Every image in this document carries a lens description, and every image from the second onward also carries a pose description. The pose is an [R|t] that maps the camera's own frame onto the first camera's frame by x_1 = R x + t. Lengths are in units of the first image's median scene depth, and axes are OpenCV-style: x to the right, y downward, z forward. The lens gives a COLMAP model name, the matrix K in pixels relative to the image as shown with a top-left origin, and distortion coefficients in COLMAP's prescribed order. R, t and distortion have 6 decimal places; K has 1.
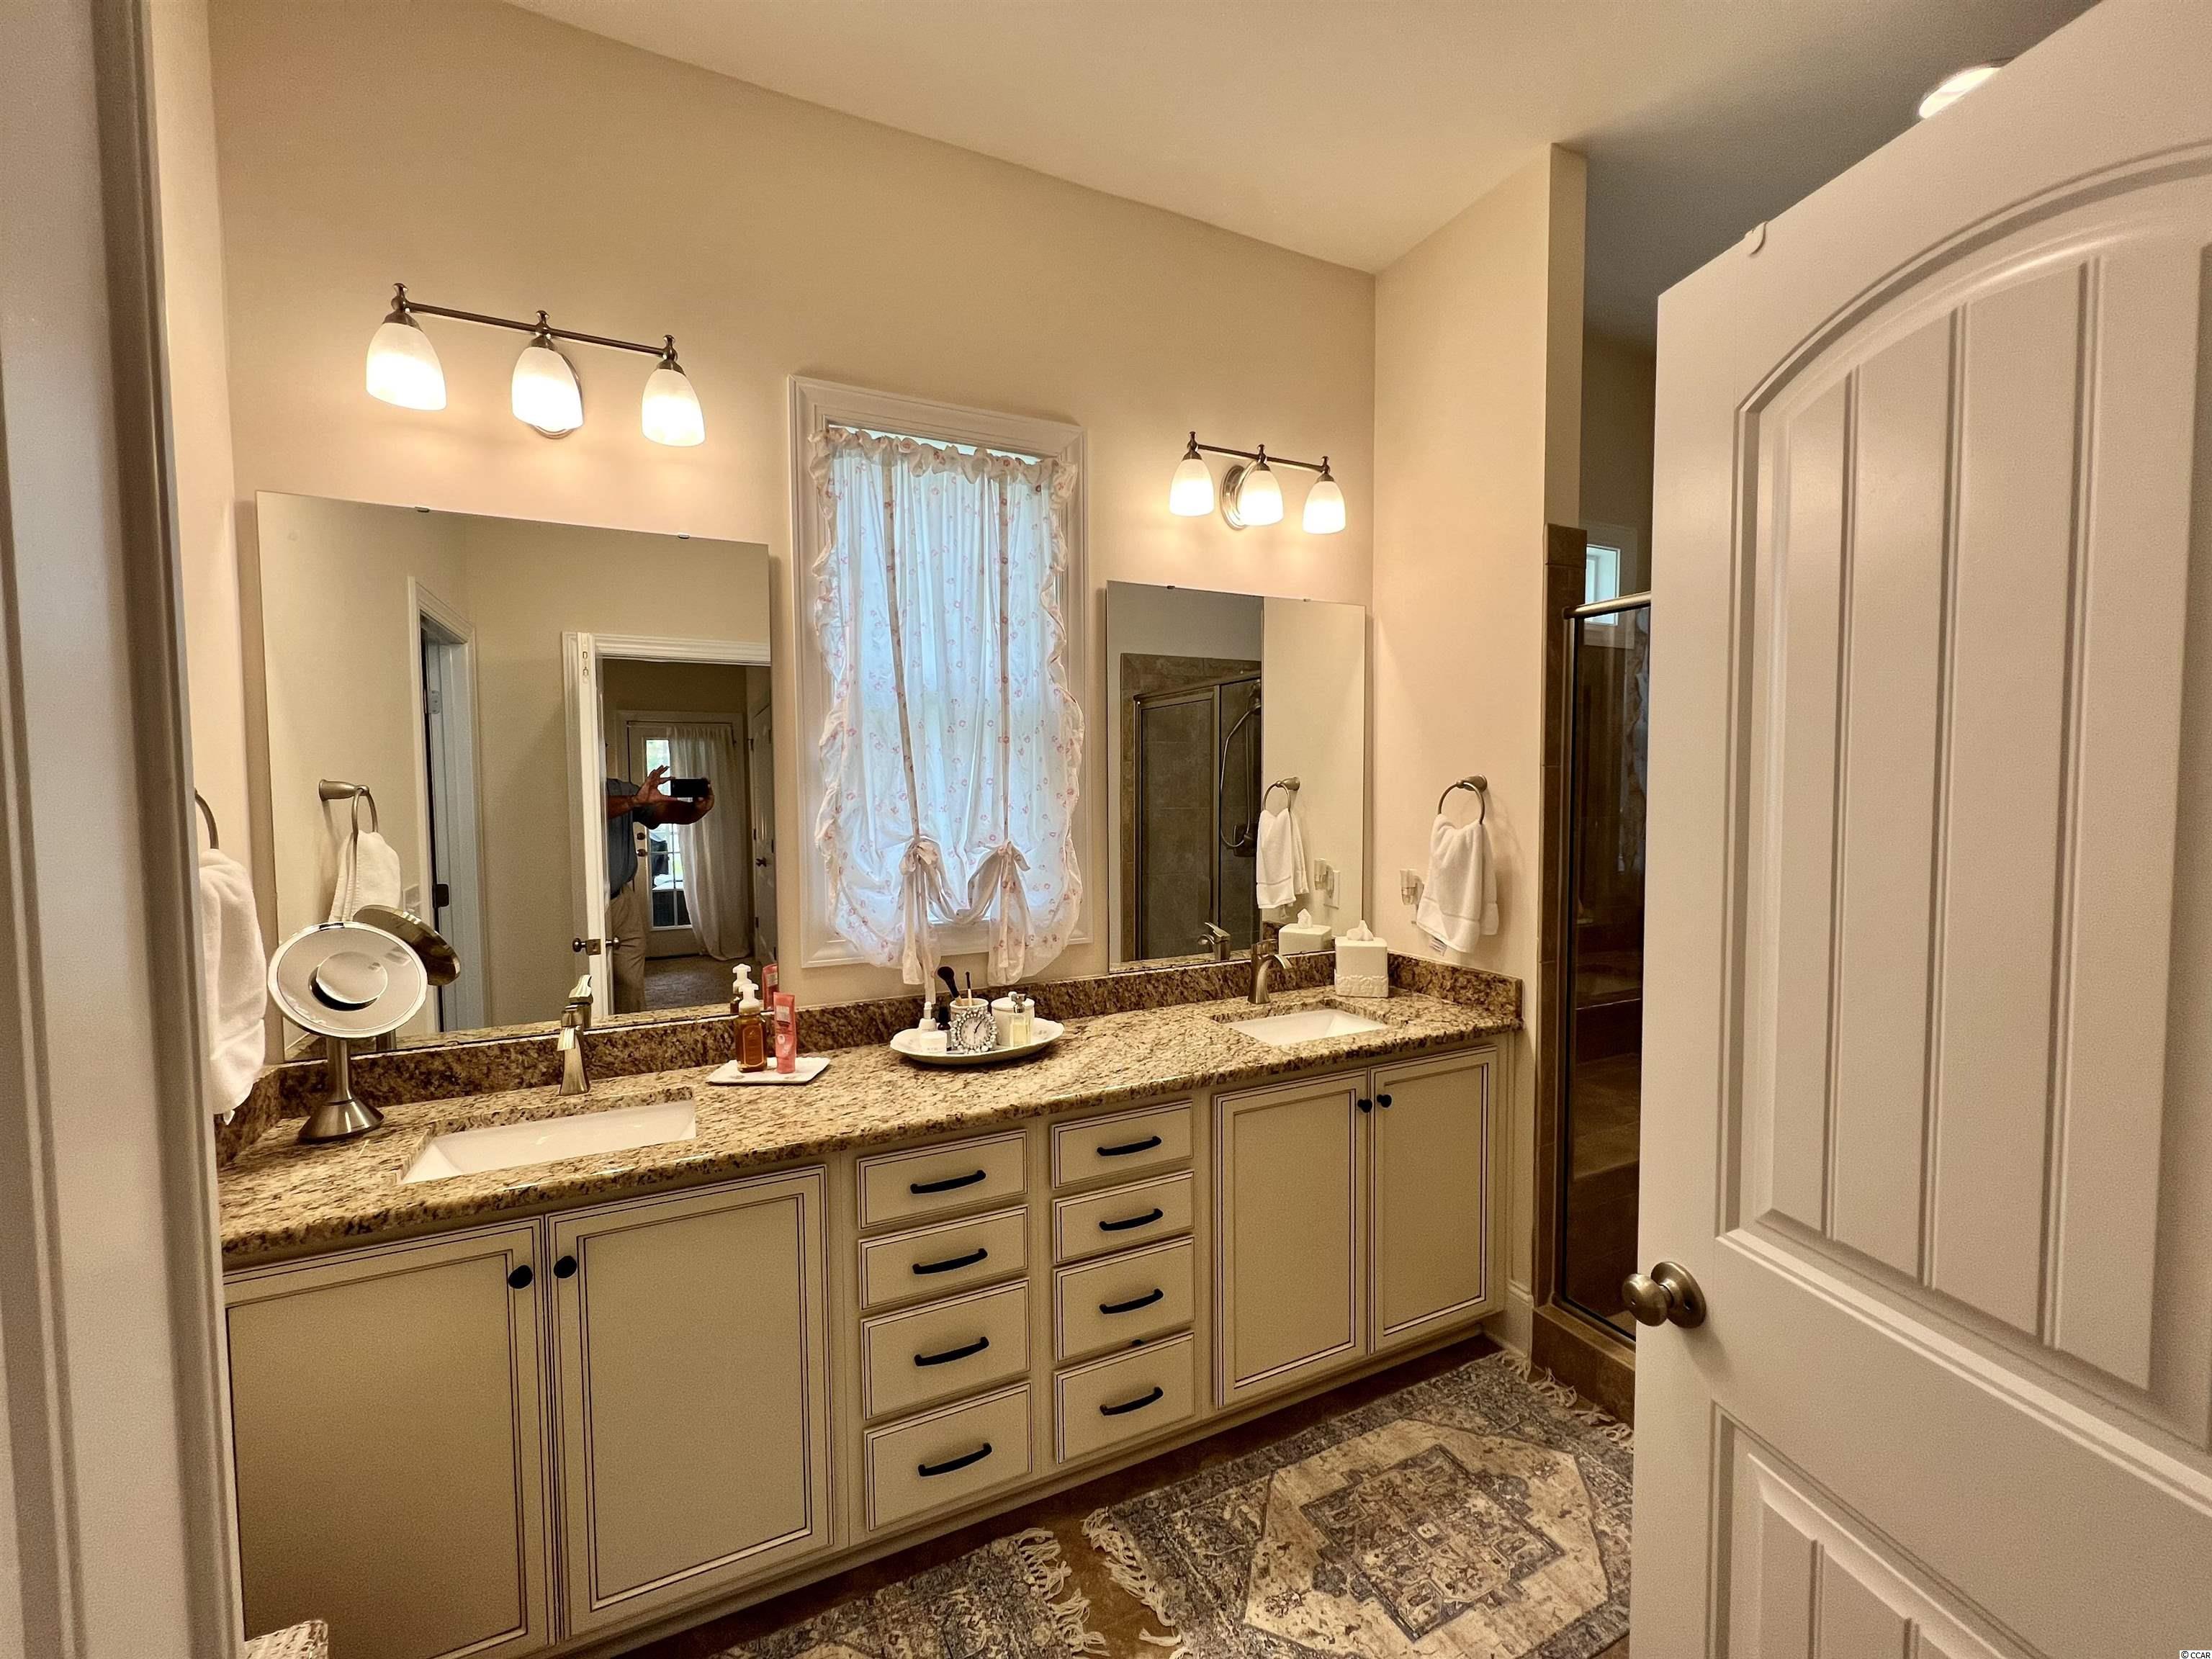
lens RADIAL K [[887.0, 0, 1102.8], [0, 887.0, 826.9], [0, 0, 1]] dist [0.000003, 0.000473]
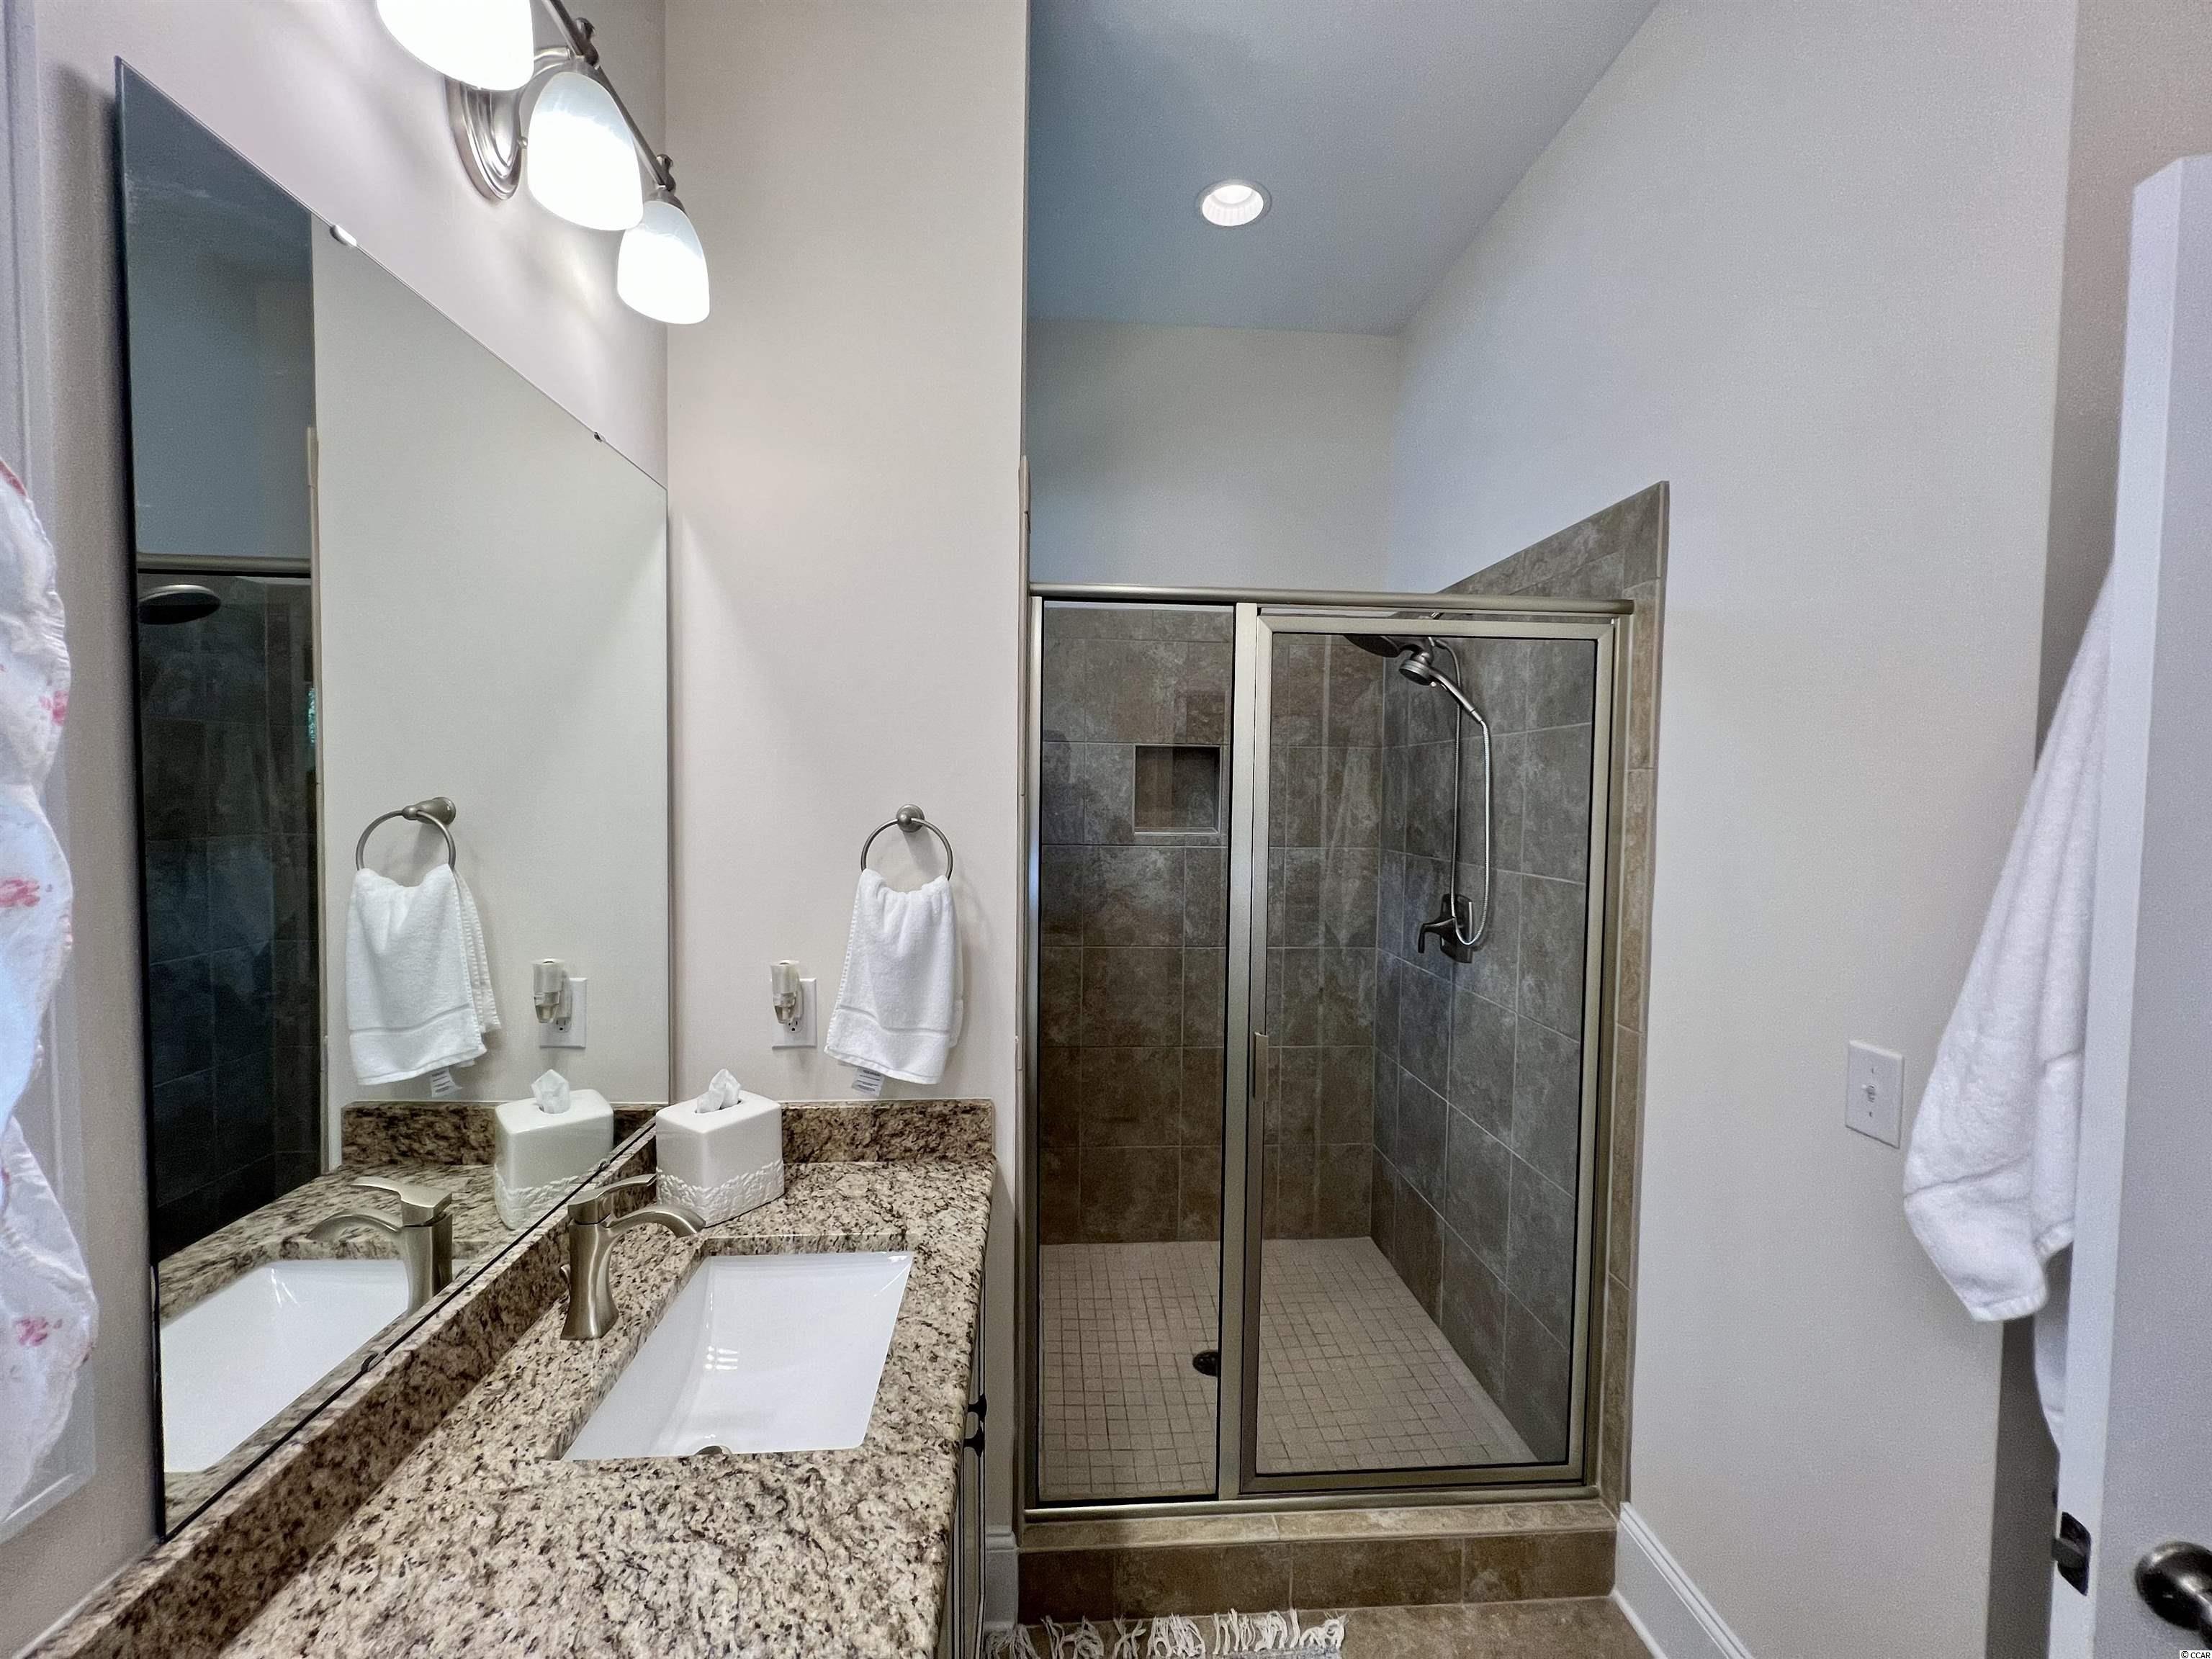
lens RADIAL K [[887.0, 0, 1102.8], [0, 887.0, 826.9], [0, 0, 1]] dist [0.000003, 0.000473]
pose [[0.364014, -0.025446, 0.931046, -0.135557], [0.022775, 0.999571, 0.018415, -0.051818], [-0.931115, 0.014502, 0.364438, 0.624596]]
